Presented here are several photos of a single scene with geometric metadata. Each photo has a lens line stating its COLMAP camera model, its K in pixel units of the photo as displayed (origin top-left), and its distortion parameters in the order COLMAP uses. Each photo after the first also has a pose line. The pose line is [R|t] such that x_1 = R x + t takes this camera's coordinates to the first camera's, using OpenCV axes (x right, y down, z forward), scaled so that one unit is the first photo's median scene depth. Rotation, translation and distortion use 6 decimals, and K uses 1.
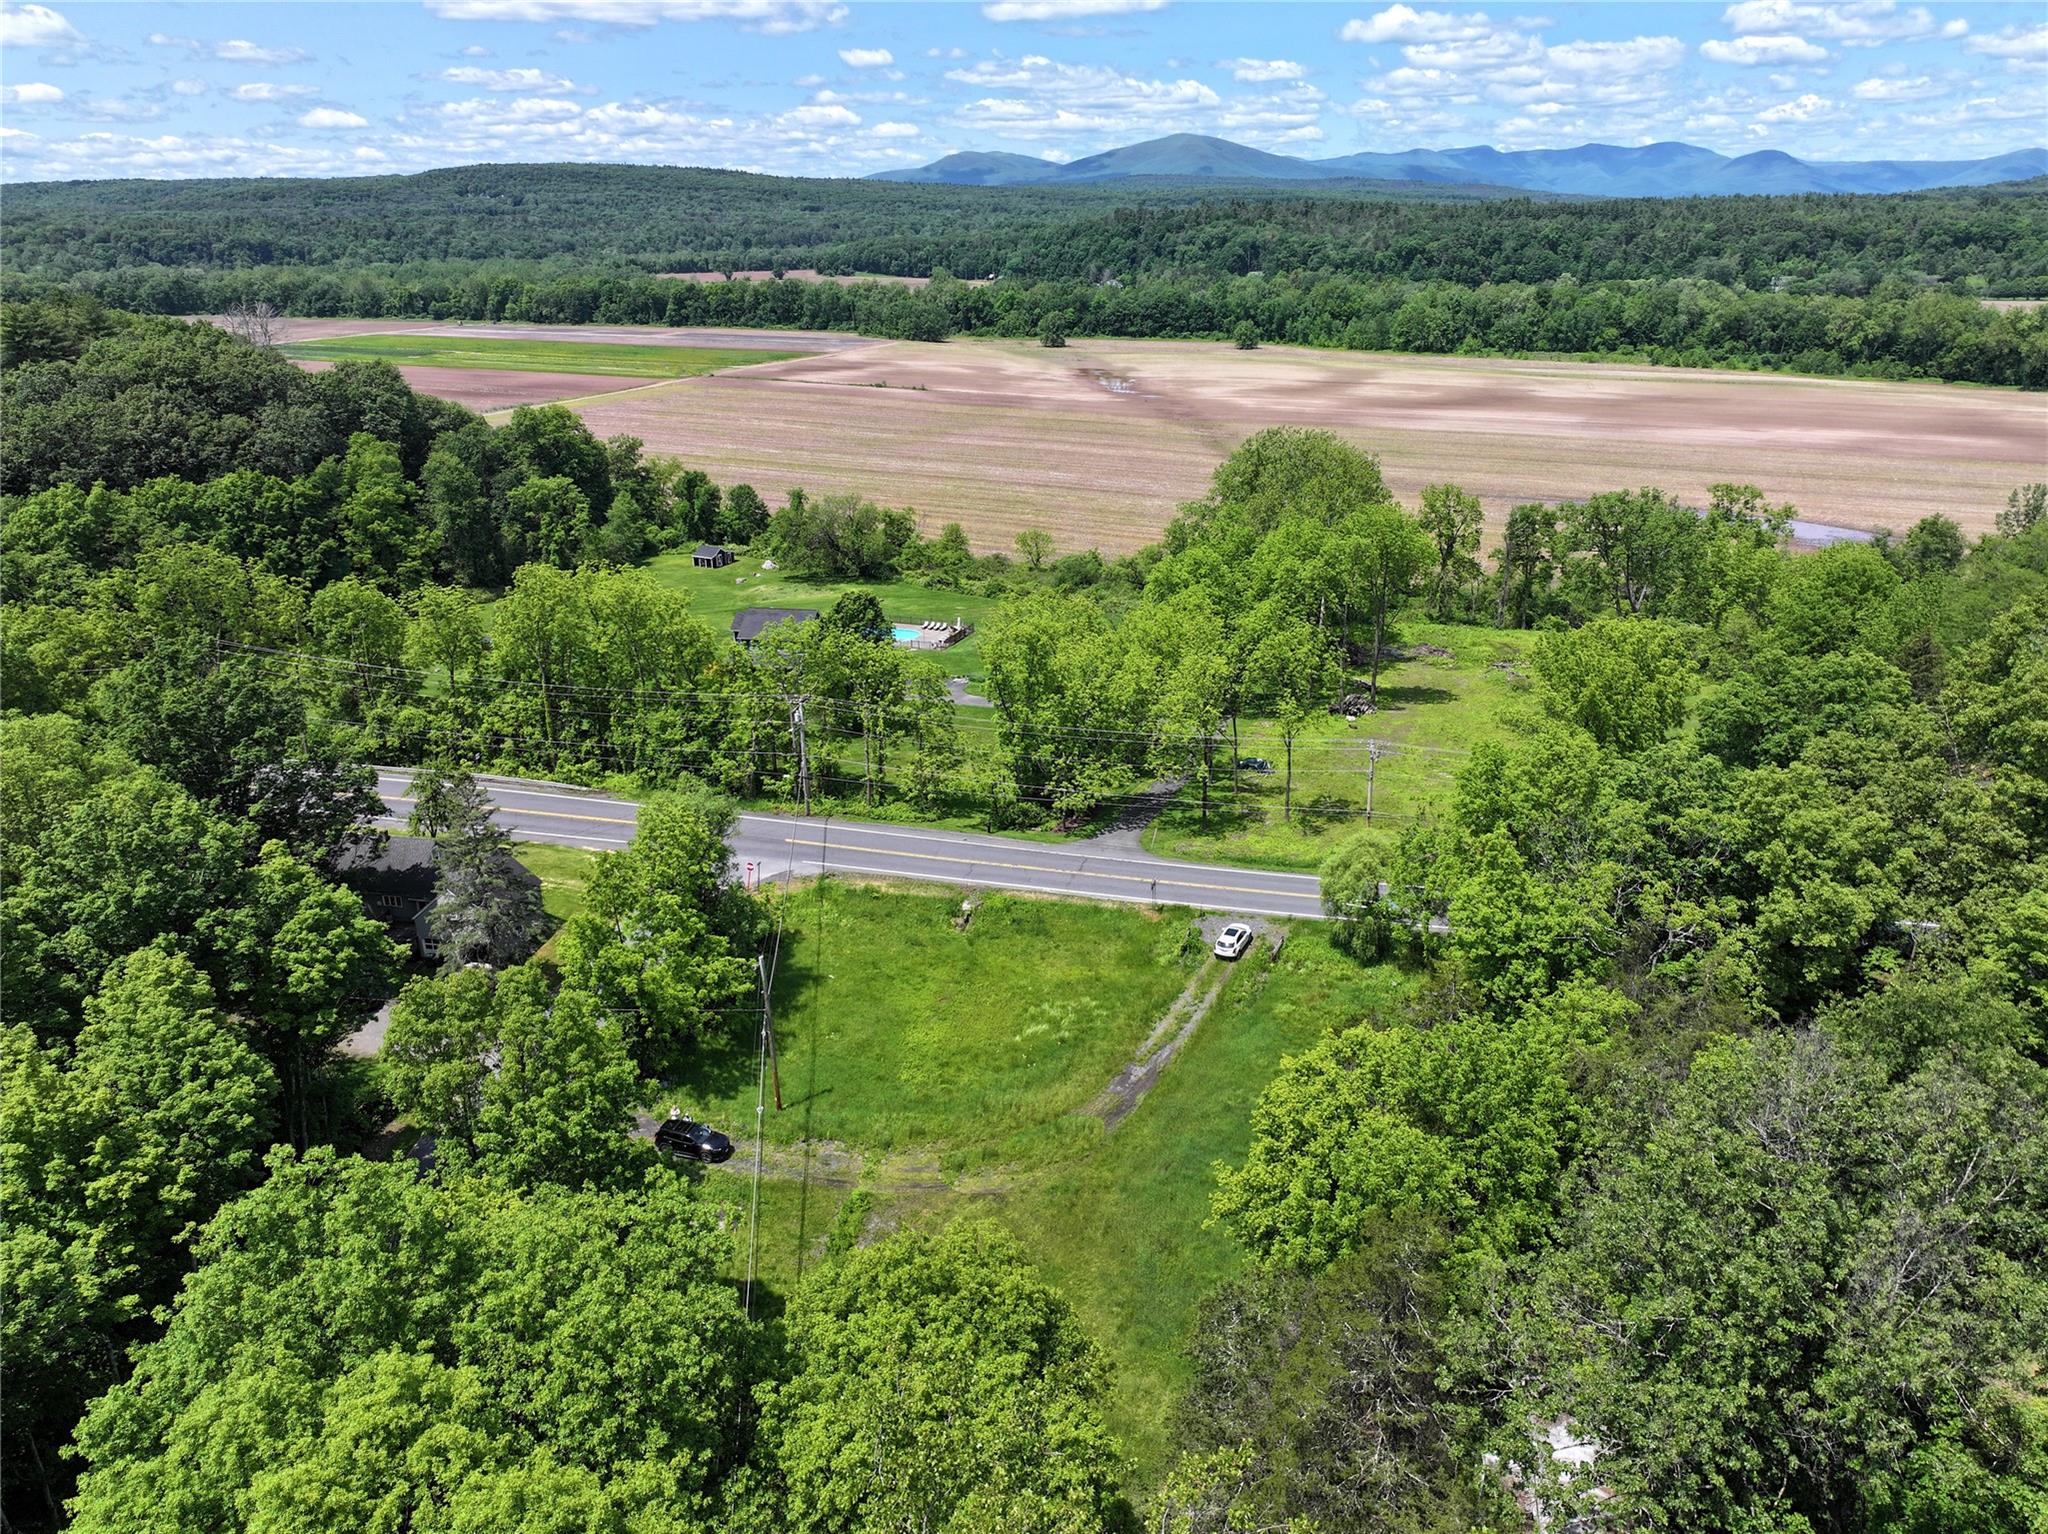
lens RADIAL K [[1437.7, 0, 1031.3], [0, 1437.7, 766.3], [0, 0, 1]] dist [0.009069, -0.005522]
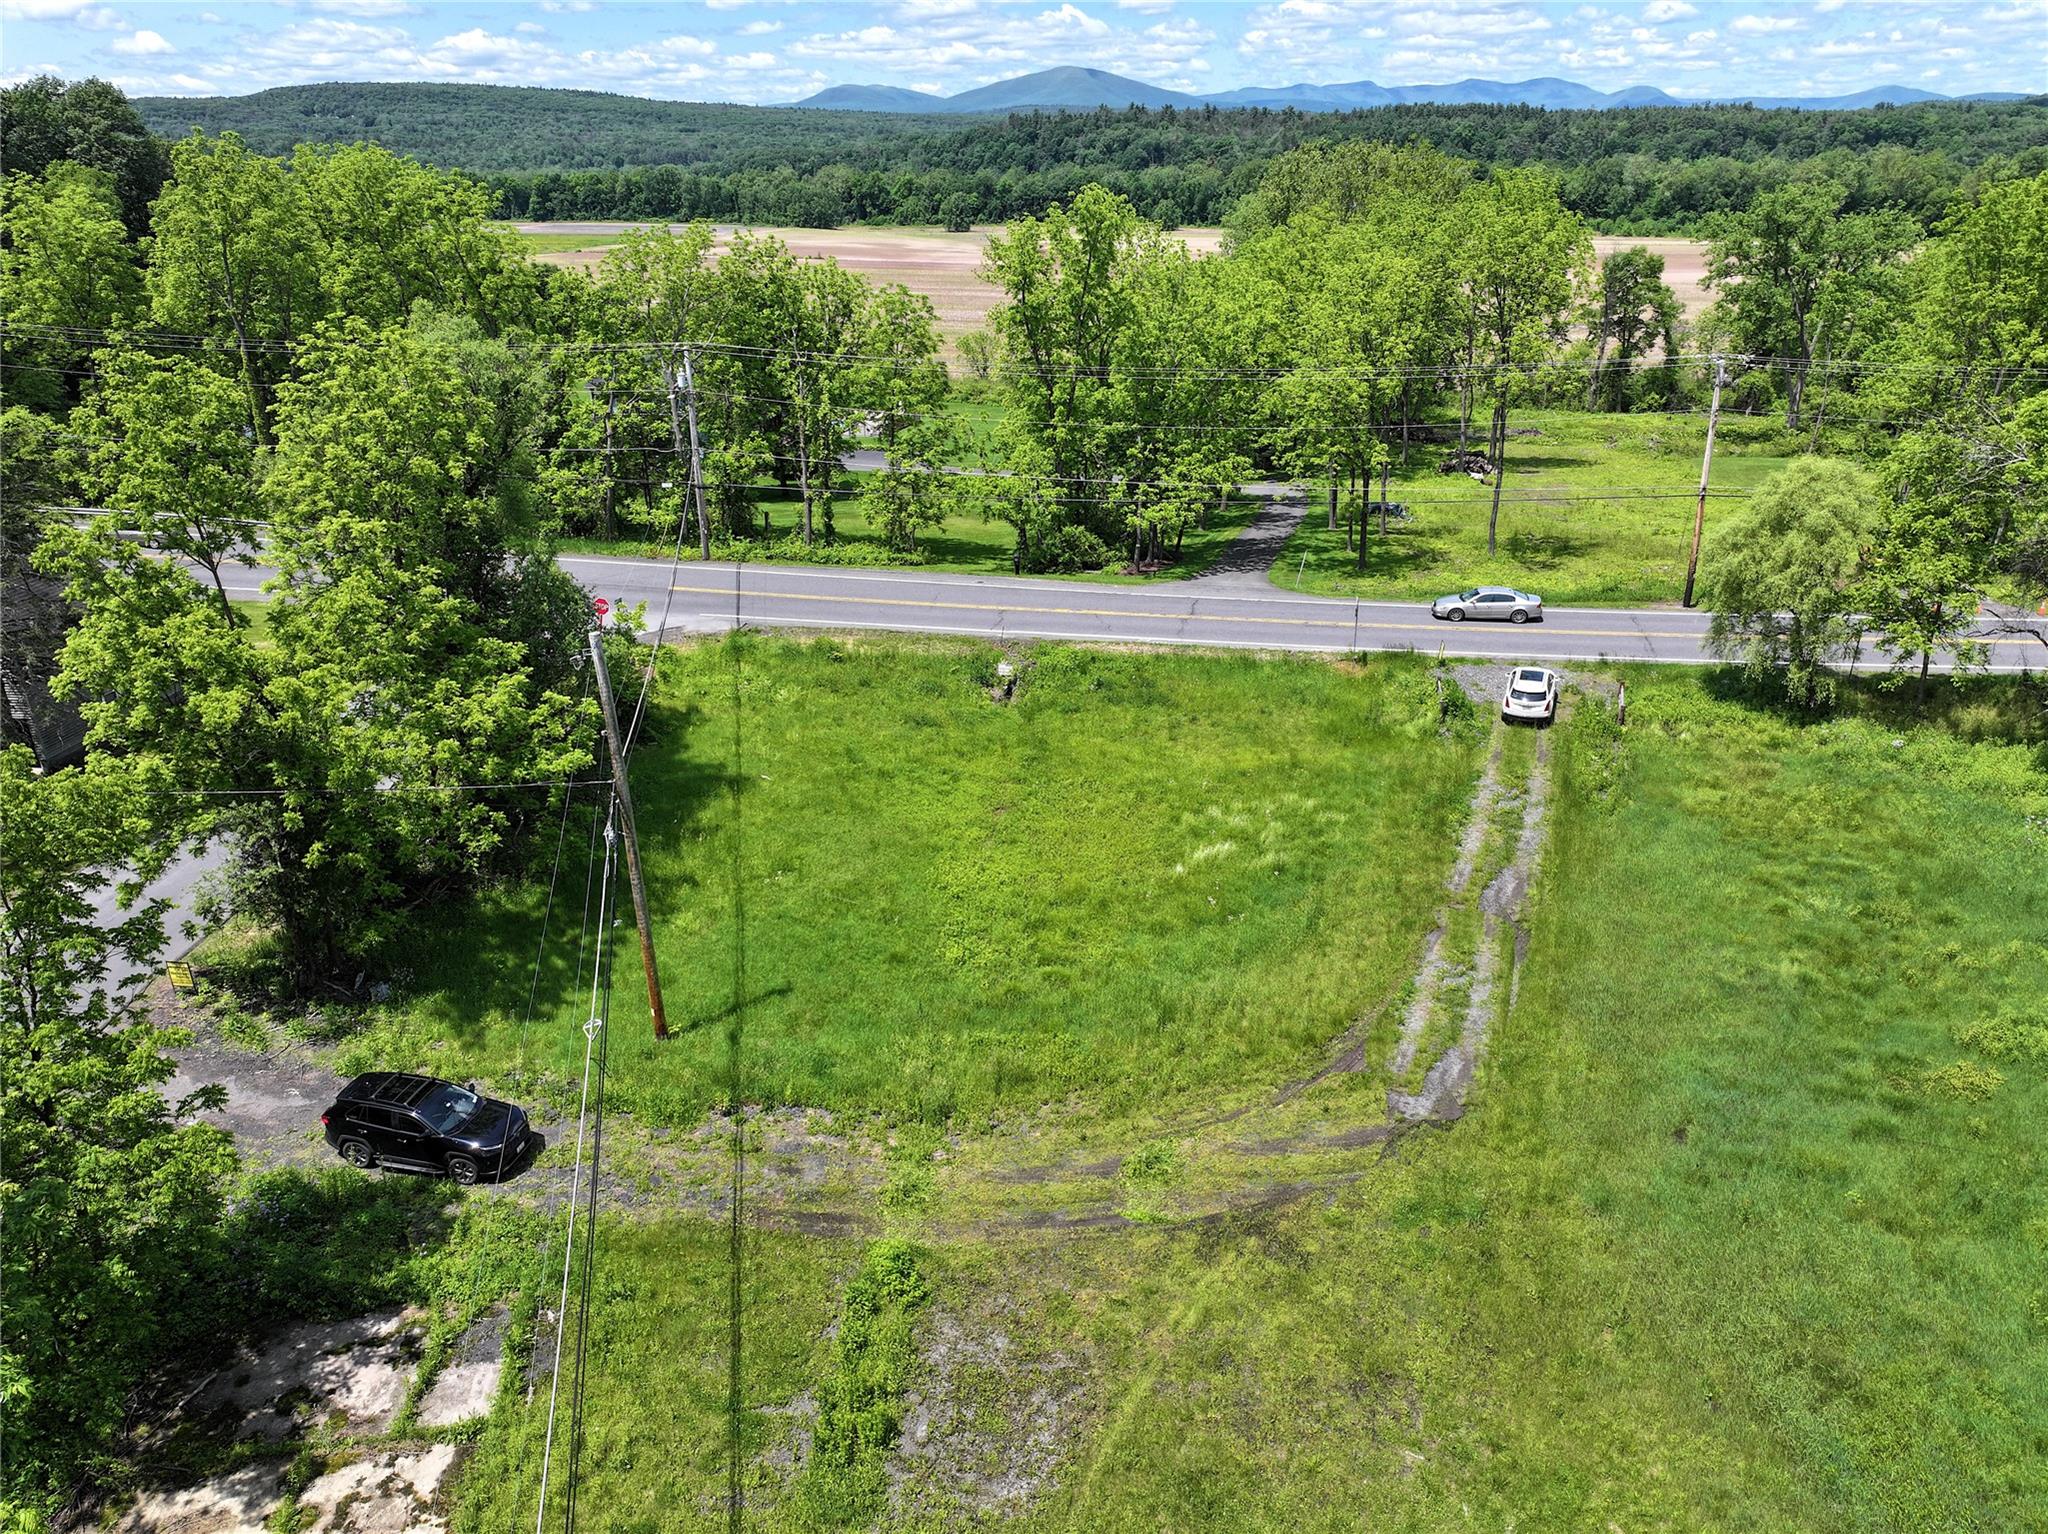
lens RADIAL K [[1437.7, 0, 1017.1], [0, 1437.7, 770.0], [0, 0, 1]] dist [0.009069, -0.005522]
pose [[0.997796, -0.033325, 0.057389, -0.073149], [0.031170, 0.998790, 0.038039, 0.115117], [-0.058587, -0.036167, 0.997627, 0.451934]]
